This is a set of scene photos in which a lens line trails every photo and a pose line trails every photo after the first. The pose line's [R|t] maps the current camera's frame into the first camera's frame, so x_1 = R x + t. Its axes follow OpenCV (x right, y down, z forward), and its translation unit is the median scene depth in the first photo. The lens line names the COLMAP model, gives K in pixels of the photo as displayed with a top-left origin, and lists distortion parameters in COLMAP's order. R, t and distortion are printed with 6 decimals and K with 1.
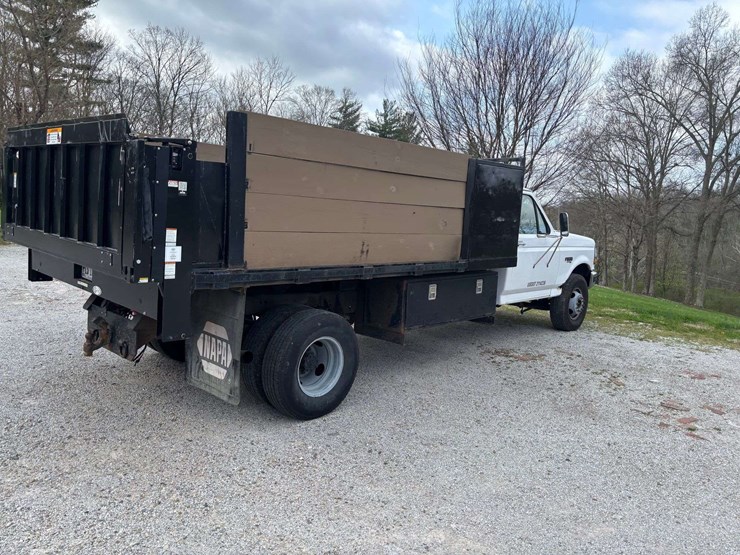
lens RADIAL K [[558.9, 0, 374.3], [0, 558.9, 273.0], [0, 0, 1]] dist [0.059144, -0.062767]
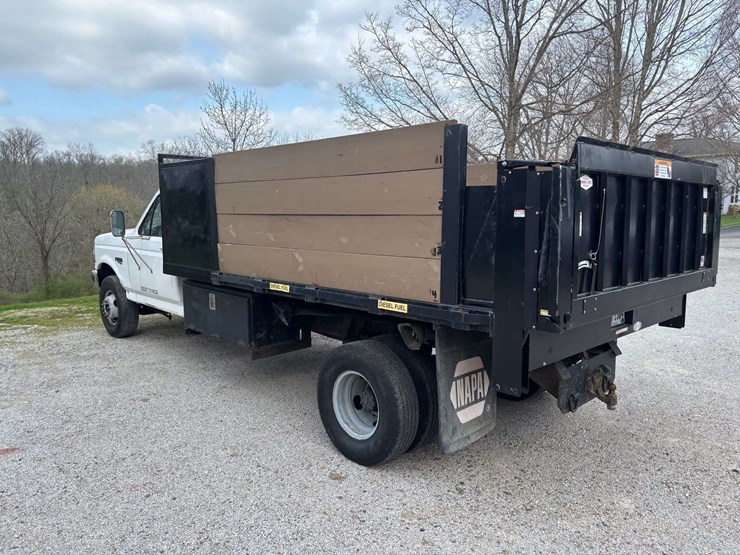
lens RADIAL K [[558.9, 0, 374.3], [0, 558.9, 273.0], [0, 0, 1]] dist [0.059144, -0.062767]
pose [[0.037387, -0.180665, 0.982834, -1.126125], [0.119717, 0.977248, 0.175084, -0.220539], [-0.992104, 0.111116, 0.058165, 1.070653]]
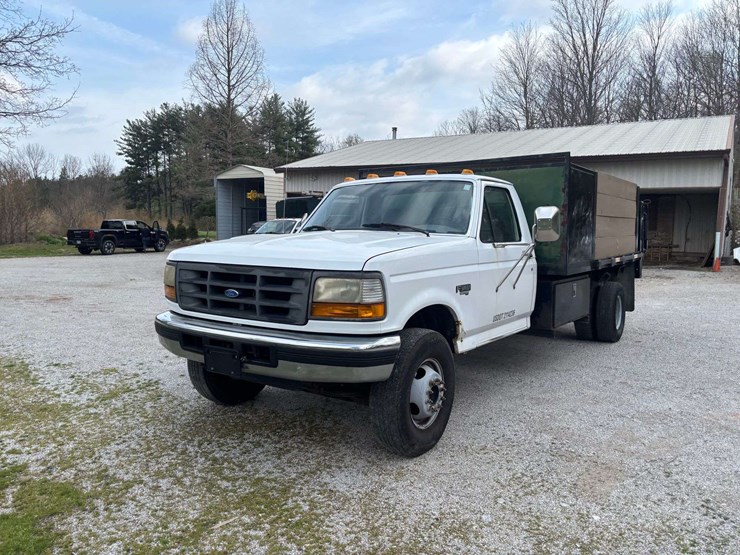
lens RADIAL K [[558.2, 0, 374.1], [0, 558.2, 268.6], [0, 0, 1]] dist [0.051689, -0.048929]
pose [[-0.987077, -0.054118, -0.150831, 0.473419], [-0.079248, 0.982947, 0.165936, -0.234430], [0.139279, 0.175745, -0.974533, 2.531696]]
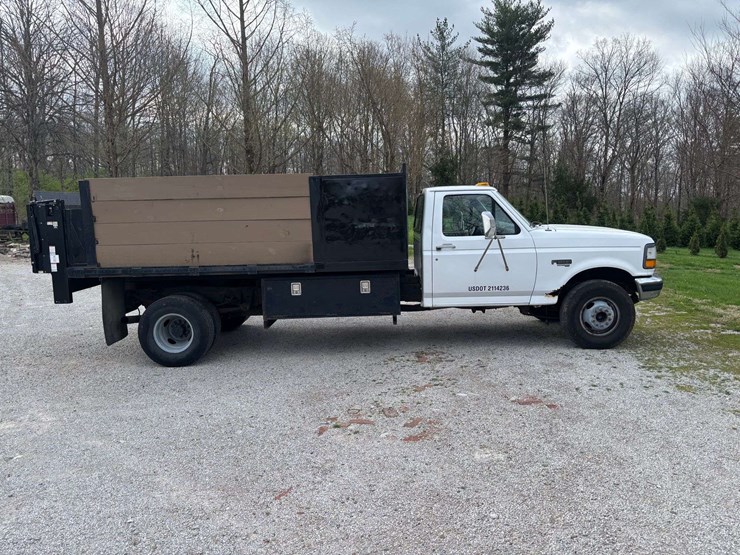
lens RADIAL K [[558.9, 0, 374.3], [0, 558.9, 273.0], [0, 0, 1]] dist [0.059144, -0.062767]
pose [[0.669056, 0.005111, -0.743194, 1.186577], [-0.019058, 0.999766, -0.010281, 0.009423], [0.742967, 0.021042, 0.668997, 0.325904]]
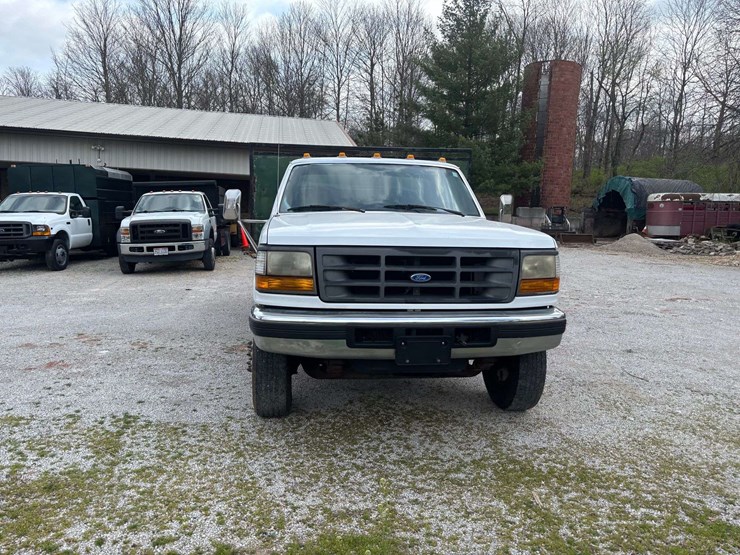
lens RADIAL K [[558.2, 0, 374.1], [0, 558.2, 268.6], [0, 0, 1]] dist [0.051689, -0.048929]
pose [[-0.625632, -0.001403, -0.780117, 1.088088], [-0.138663, 0.984275, 0.109434, -0.146162], [0.767696, 0.176639, -0.615989, 2.179962]]
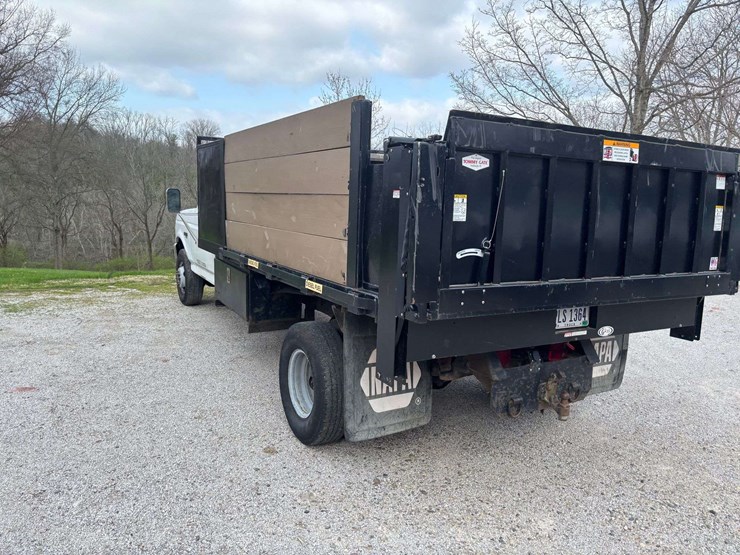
lens RADIAL K [[558.2, 0, 374.1], [0, 558.2, 268.6], [0, 0, 1]] dist [0.051689, -0.048929]
pose [[0.294507, -0.178825, 0.938769, -1.073738], [0.099875, 0.982716, 0.155864, -0.179515], [-0.950416, 0.047856, 0.307277, 0.823736]]
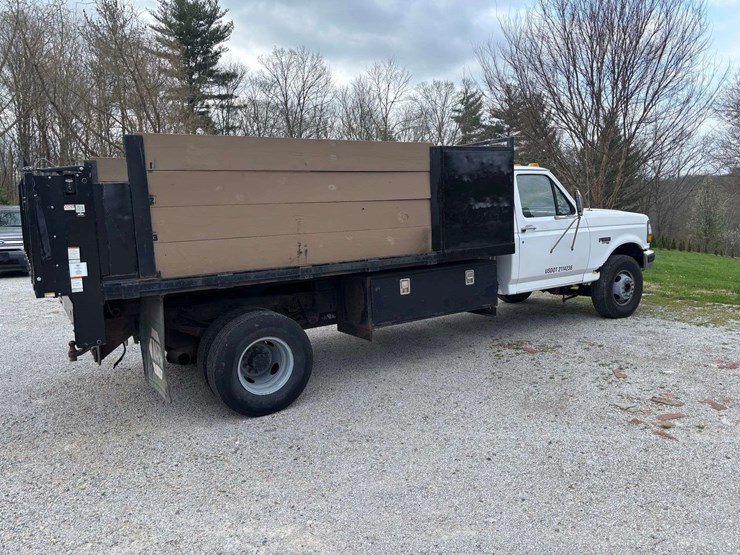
lens RADIAL K [[558.9, 0, 374.3], [0, 558.9, 273.0], [0, 0, 1]] dist [0.059144, -0.062767]
pose [[0.966150, -0.063781, -0.249972, 0.315048], [0.065682, 0.997840, -0.000737, 0.007987], [0.249479, -0.015707, 0.968253, 0.036961]]
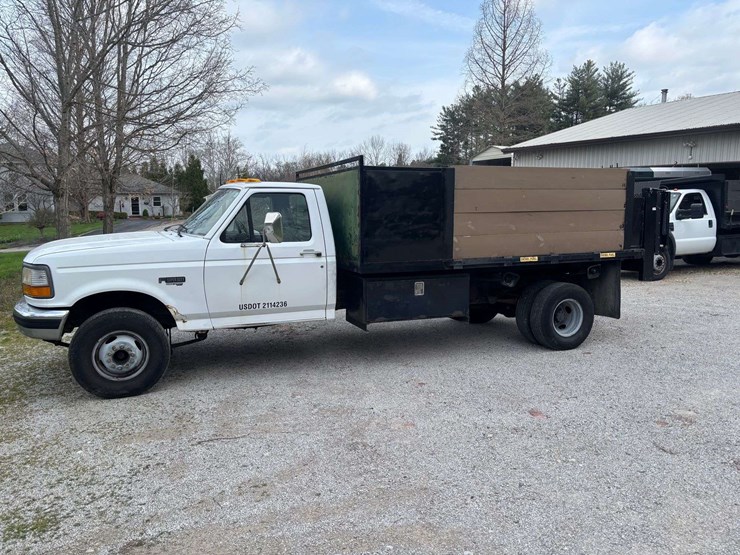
lens RADIAL K [[552.2, 0, 373.6], [0, 552.2, 277.5], [0, 0, 1]] dist [0.049133, -0.047333]
pose [[-0.912599, -0.106830, 0.394653, -0.506609], [-0.005980, 0.968645, 0.248376, -0.341112], [-0.408813, 0.224308, -0.884623, 2.515501]]
